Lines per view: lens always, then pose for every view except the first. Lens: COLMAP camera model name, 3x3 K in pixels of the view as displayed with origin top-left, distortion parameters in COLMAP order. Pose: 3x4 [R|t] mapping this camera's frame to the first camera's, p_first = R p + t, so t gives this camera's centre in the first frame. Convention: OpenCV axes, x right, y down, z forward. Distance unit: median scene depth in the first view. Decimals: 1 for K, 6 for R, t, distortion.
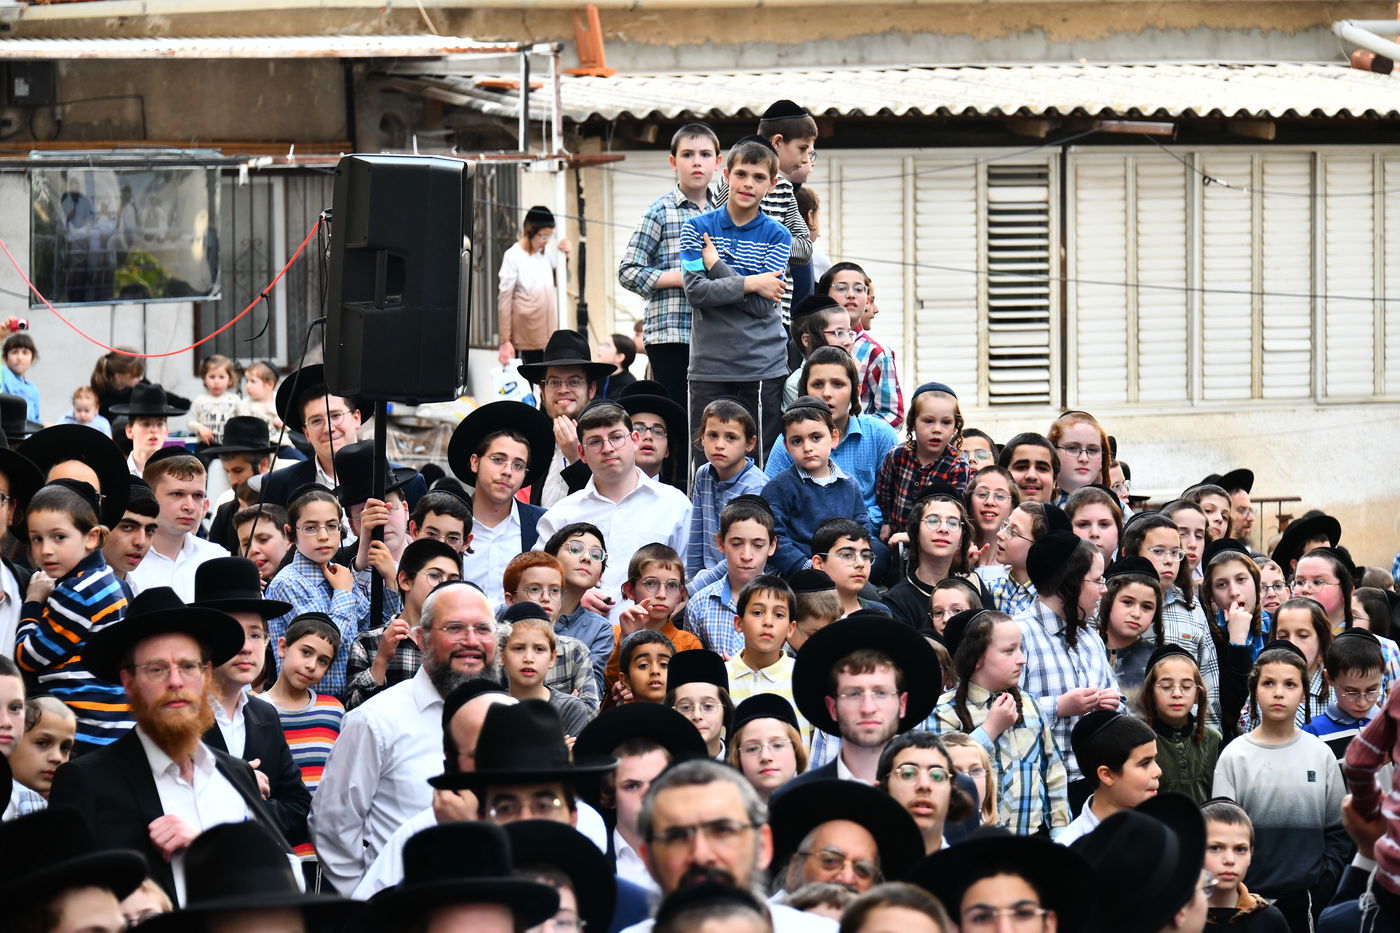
lens RADIAL K [[4881.8, 0, 699.2], [0, 4881.8, 466.1], [0, 0, 1]] dist [0.257123, 0.000000]
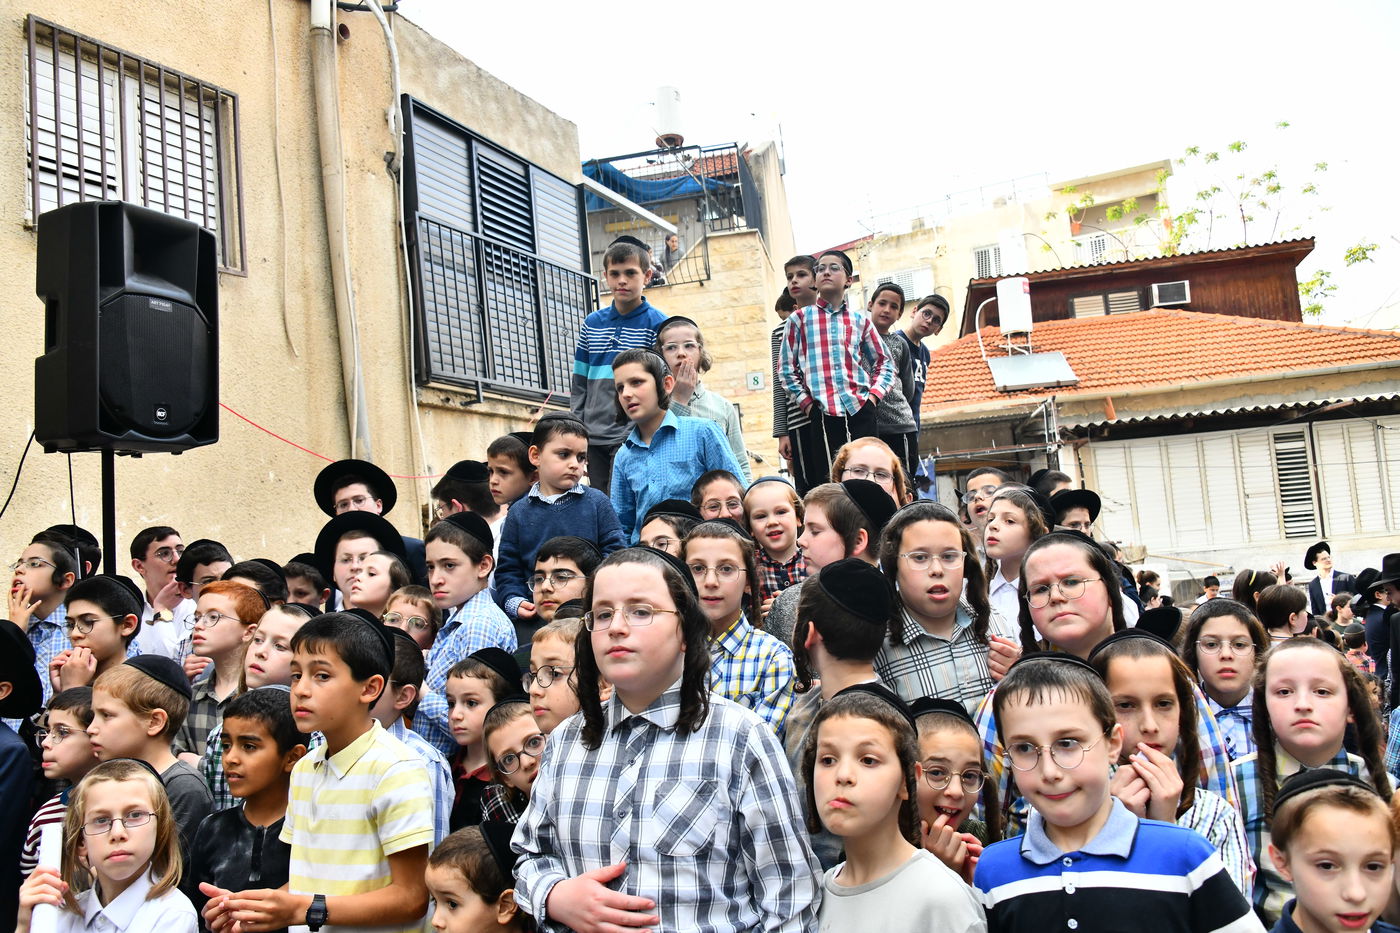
lens RADIAL K [[1163.3, 0, 704.8], [0, 1163.3, 463.6], [0, 0, 1]] dist [0.008753, 0.005182]
pose [[0.876746, -0.099881, -0.470469, 0.081092], [0.042532, 0.990467, -0.131017, 0.012982], [0.479070, 0.094859, 0.872636, 0.390863]]
